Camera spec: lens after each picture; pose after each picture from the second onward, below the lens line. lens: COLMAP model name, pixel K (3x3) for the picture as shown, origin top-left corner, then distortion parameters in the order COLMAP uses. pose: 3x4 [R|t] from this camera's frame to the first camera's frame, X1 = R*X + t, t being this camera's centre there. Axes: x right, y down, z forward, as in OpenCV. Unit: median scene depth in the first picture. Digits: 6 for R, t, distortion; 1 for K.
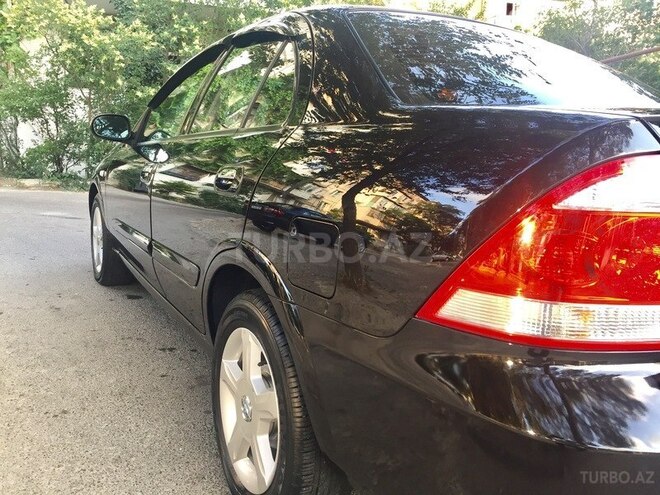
lens RADIAL K [[570.4, 0, 331.6], [0, 570.4, 245.3], [0, 0, 1]] dist [0.100870, -0.138489]
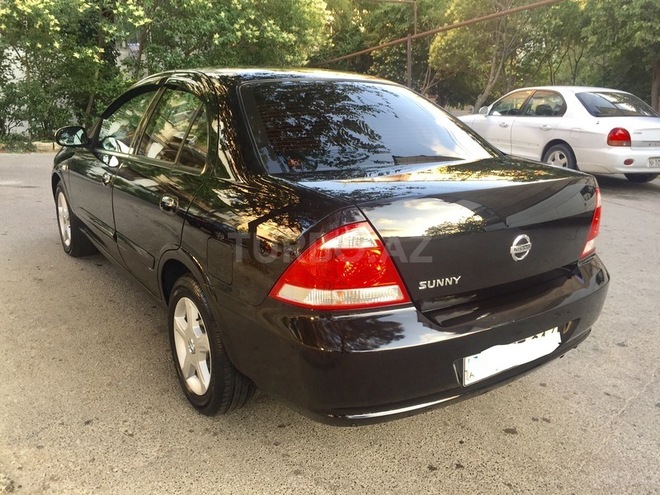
lens RADIAL K [[570.4, 0, 331.6], [0, 570.4, 245.3], [0, 0, 1]] dist [0.100870, -0.138489]
pose [[0.995693, -0.054244, 0.075190, 0.056719], [0.045491, 0.992485, 0.113598, -0.067522], [-0.080787, -0.109688, 0.990678, -0.248287]]
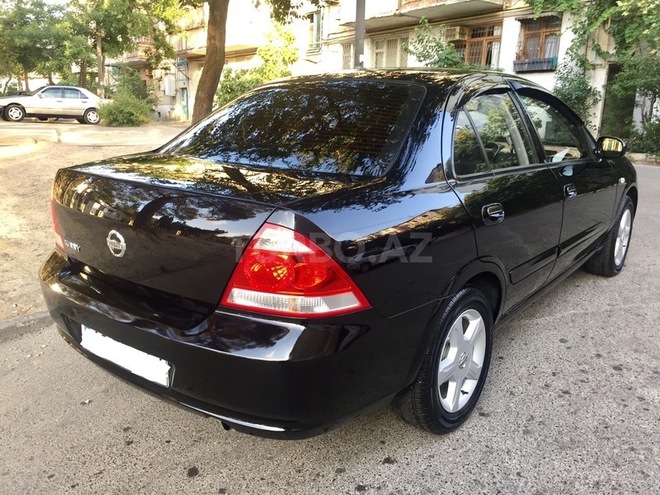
lens RADIAL K [[570.4, 0, 331.6], [0, 570.4, 245.3], [0, 0, 1]] dist [0.100870, -0.138489]
pose [[0.361917, 0.191697, -0.912287, 0.825222], [-0.135098, 0.979083, 0.152138, -0.101293], [0.922369, 0.068187, 0.380244, 0.252977]]
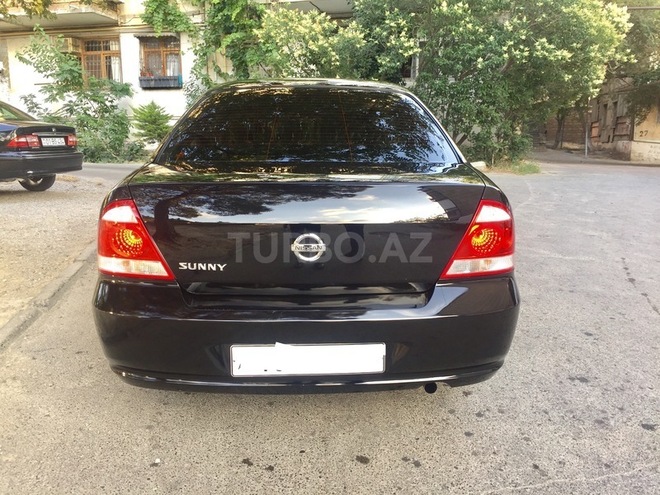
lens RADIAL K [[570.4, 0, 331.6], [0, 570.4, 245.3], [0, 0, 1]] dist [0.100870, -0.138489]
pose [[0.880596, 0.060773, -0.469955, 0.531600], [-0.035021, 0.997376, 0.063356, -0.030763], [0.472572, -0.039333, 0.880414, -0.166832]]
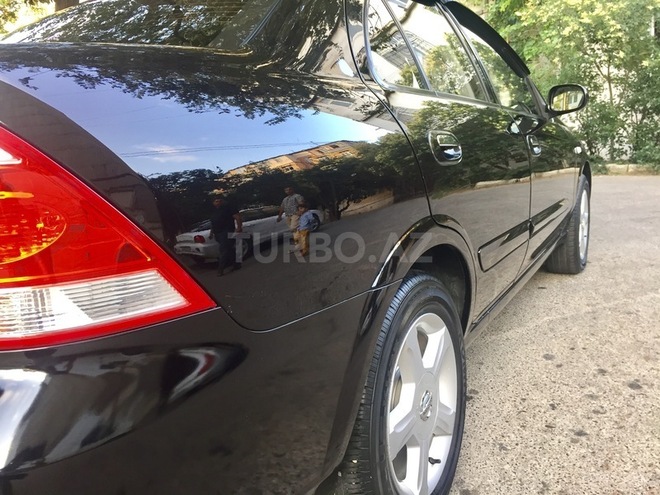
lens RADIAL K [[570.4, 0, 331.6], [0, 570.4, 245.3], [0, 0, 1]] dist [0.100870, -0.138489]
pose [[0.487928, 0.069190, -0.870137, 0.603475], [-0.047478, 0.997481, 0.052692, -0.016723], [0.871591, 0.015602, 0.489985, 0.405053]]
